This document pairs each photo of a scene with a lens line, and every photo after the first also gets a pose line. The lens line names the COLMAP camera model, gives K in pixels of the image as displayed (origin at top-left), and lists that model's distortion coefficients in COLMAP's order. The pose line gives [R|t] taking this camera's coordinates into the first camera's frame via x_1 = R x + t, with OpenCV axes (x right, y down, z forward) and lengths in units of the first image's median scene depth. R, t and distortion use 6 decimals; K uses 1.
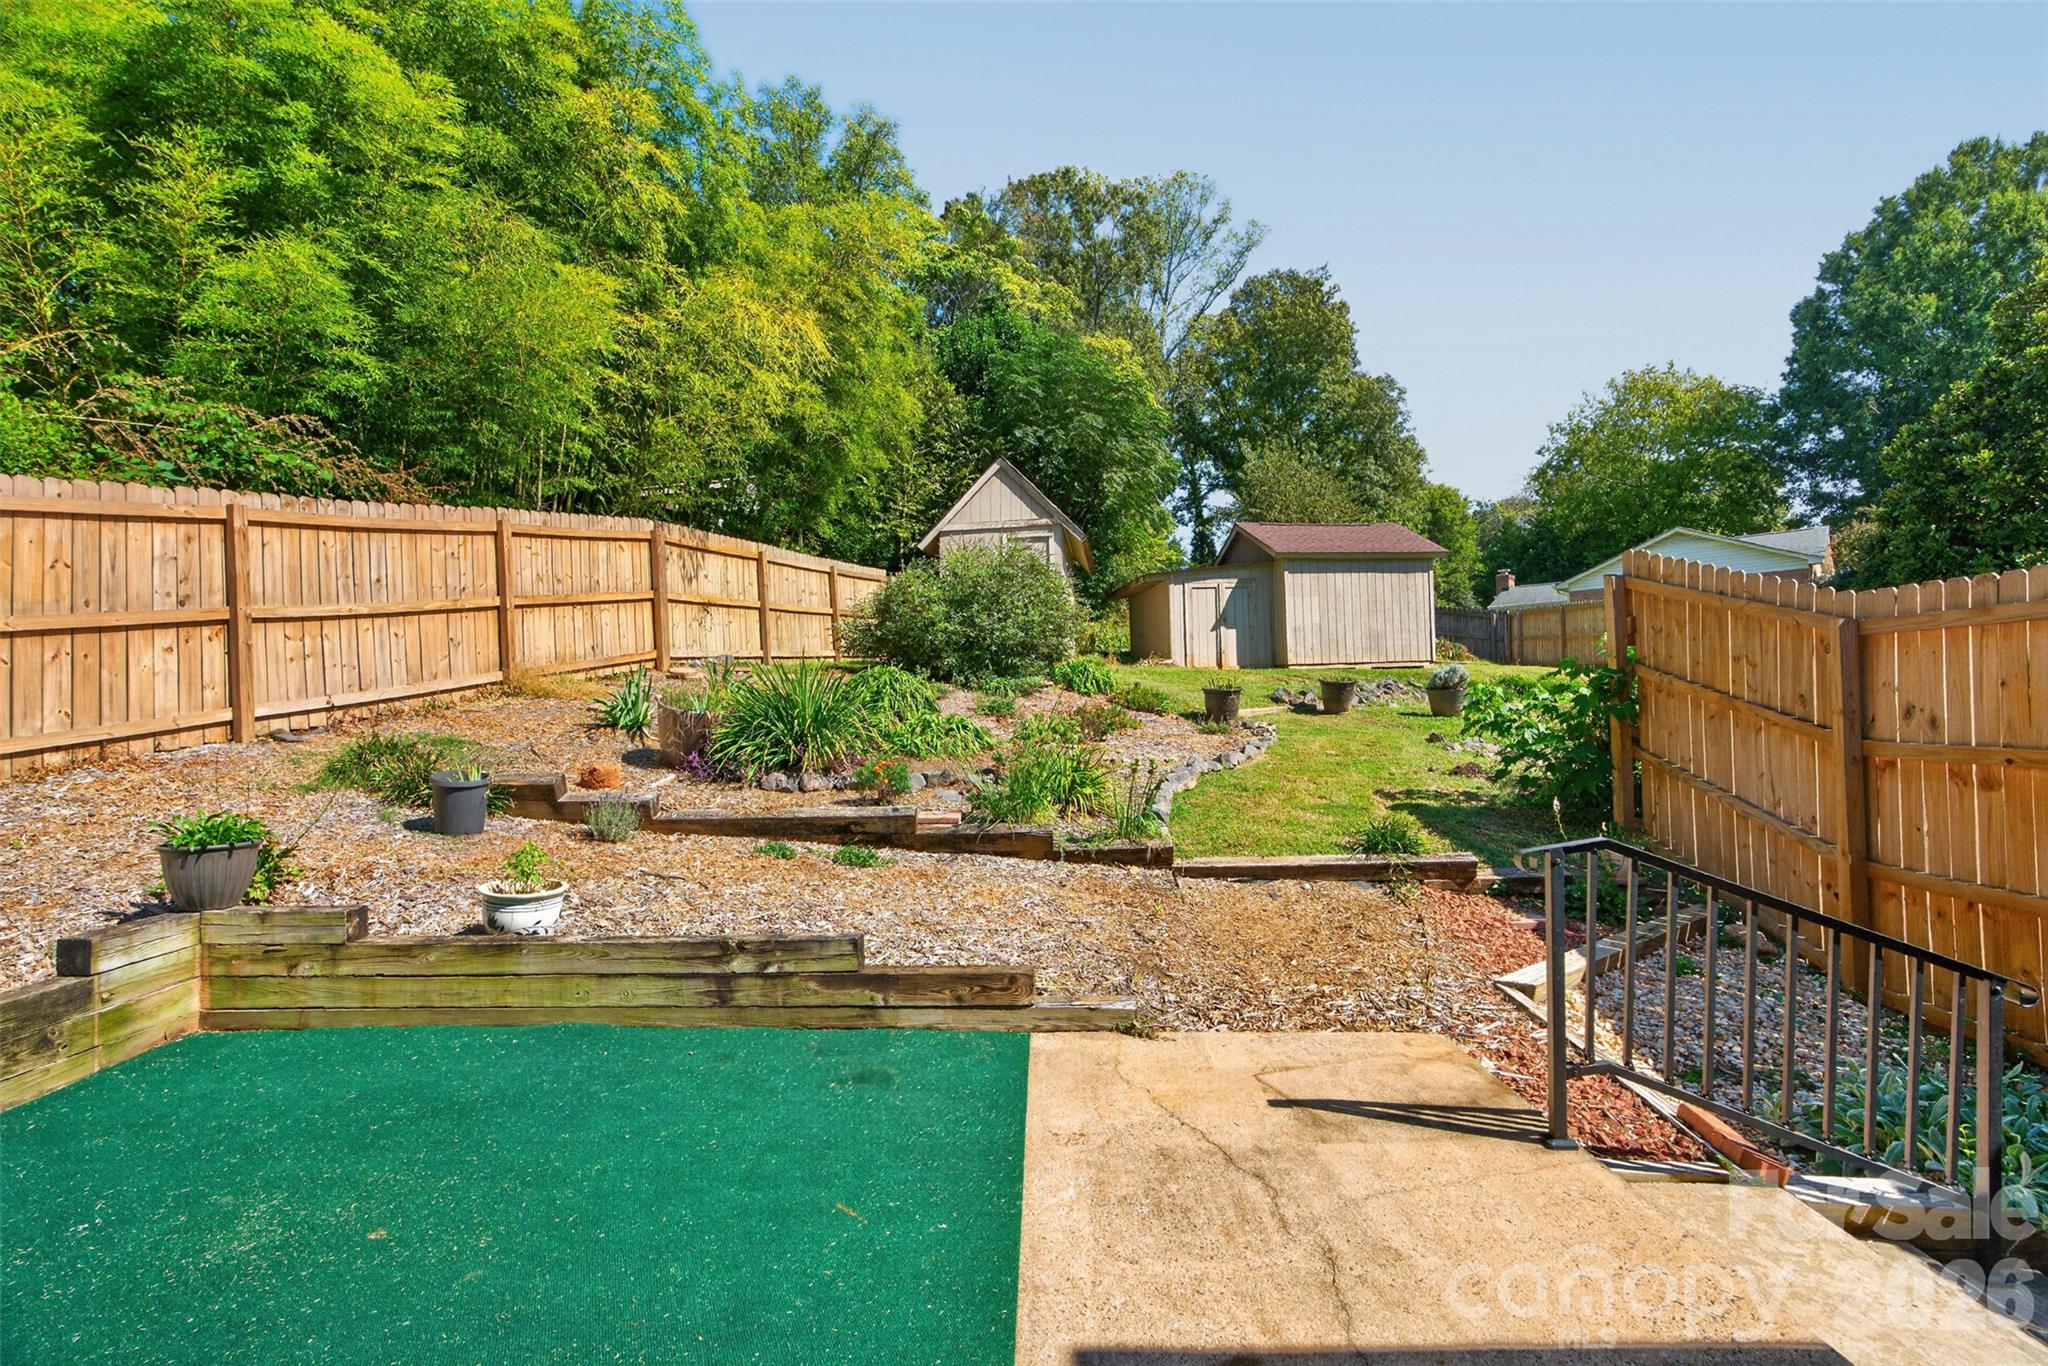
lens RADIAL K [[950.0, 0, 1092.8], [0, 950.0, 694.7], [0, 0, 1]] dist [-0.000211, 0.000317]
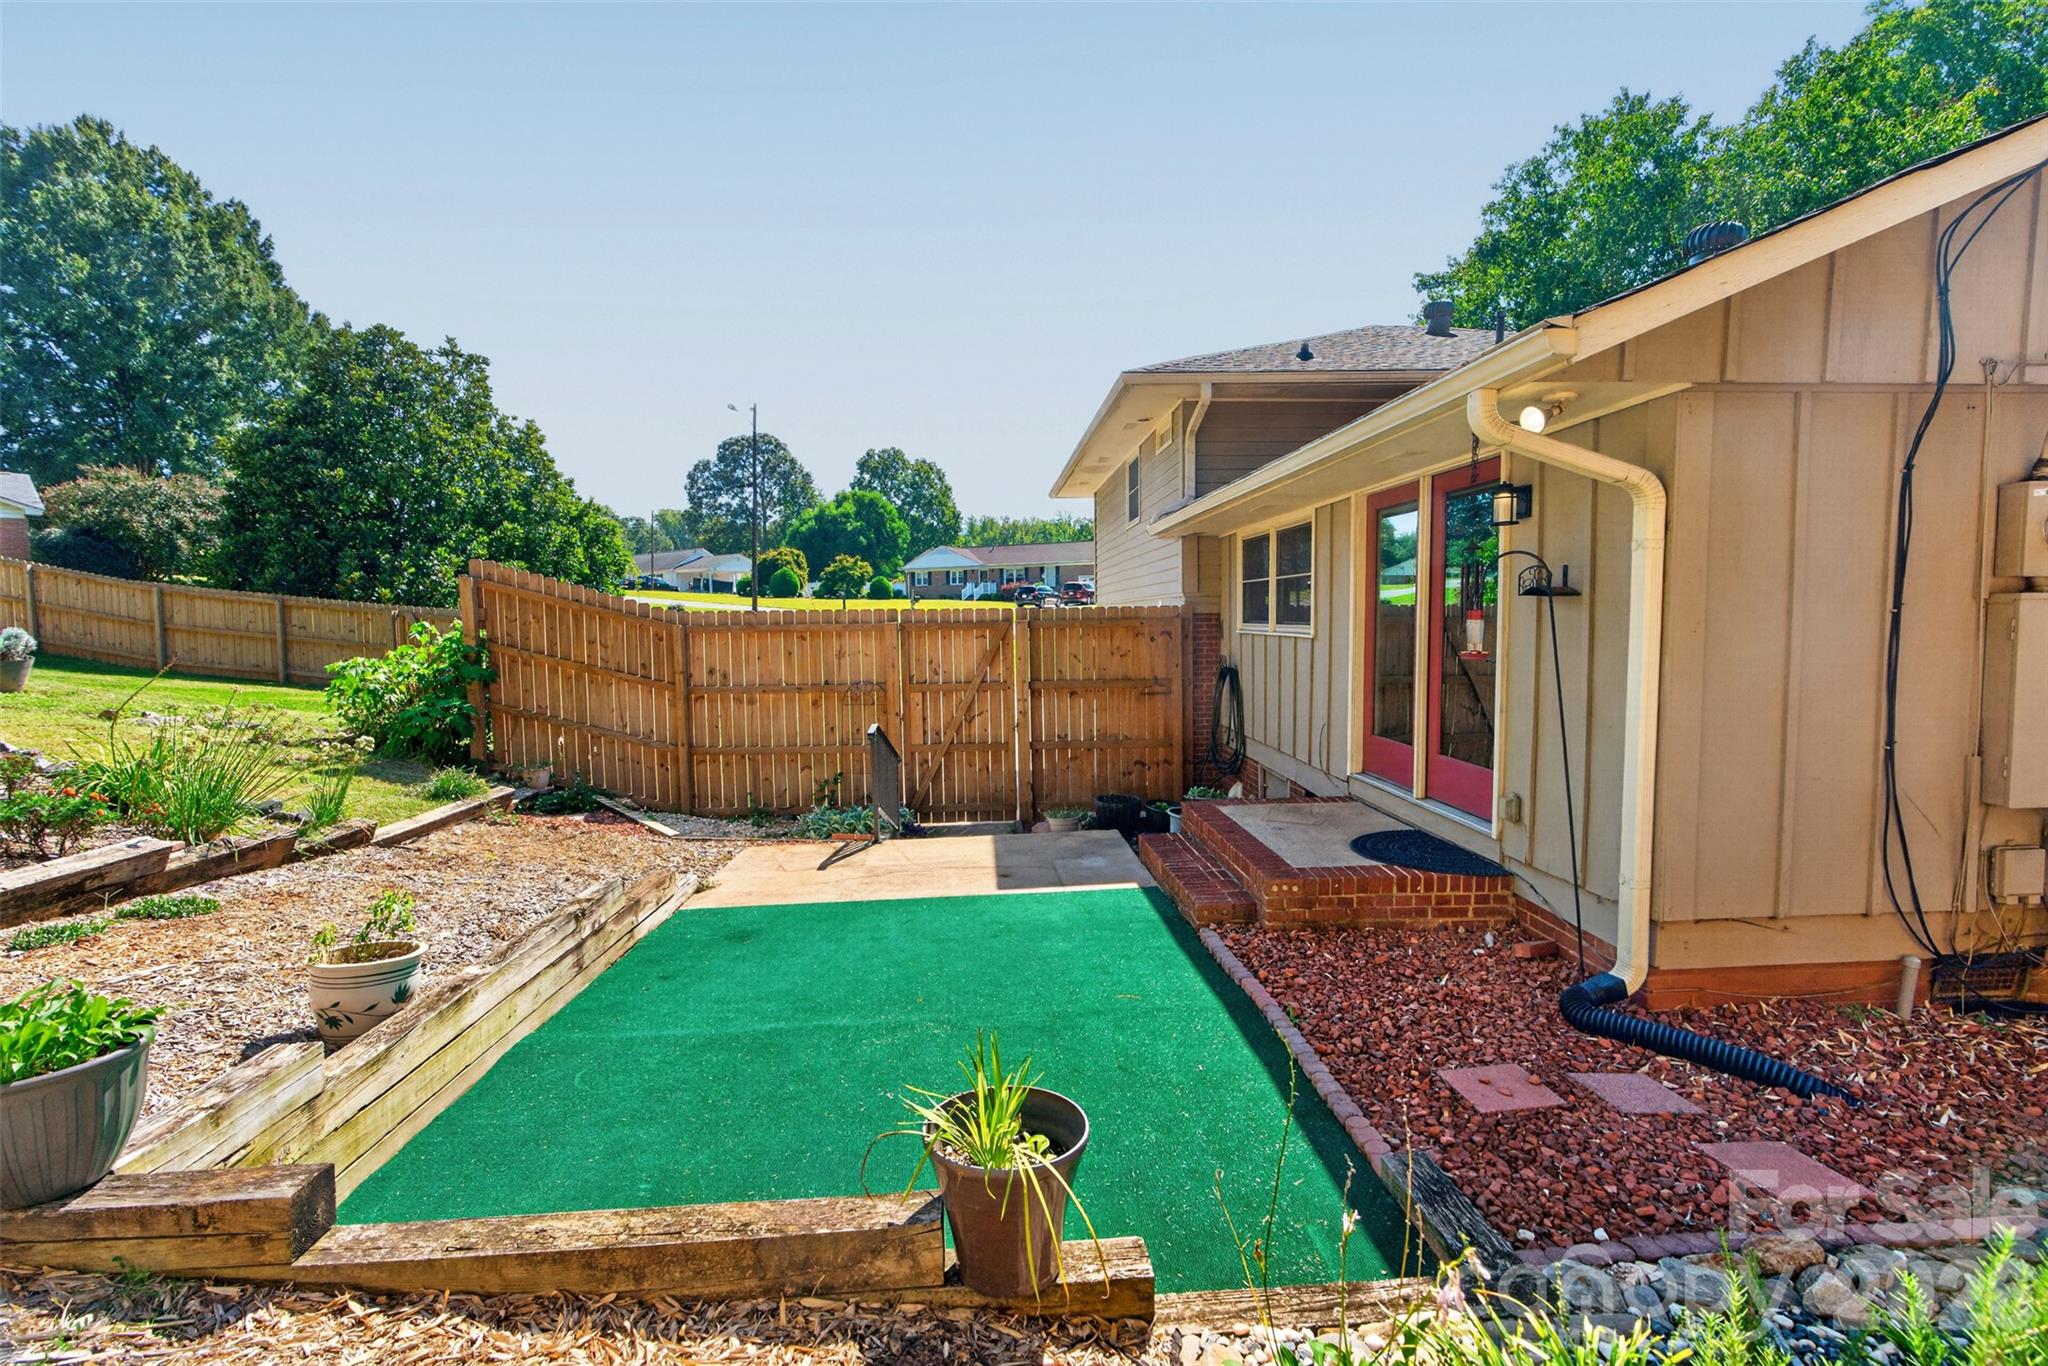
lens RADIAL K [[910.2, 0, 1024.0], [0, 910.2, 683.0], [0, 0, 1]] dist [0.000190, 0.000193]
pose [[-0.066458, -0.042492, 0.996884, -1.044628], [0.004132, 0.999073, 0.042861, -0.035049], [-0.997781, 0.006967, -0.066220, 0.397917]]
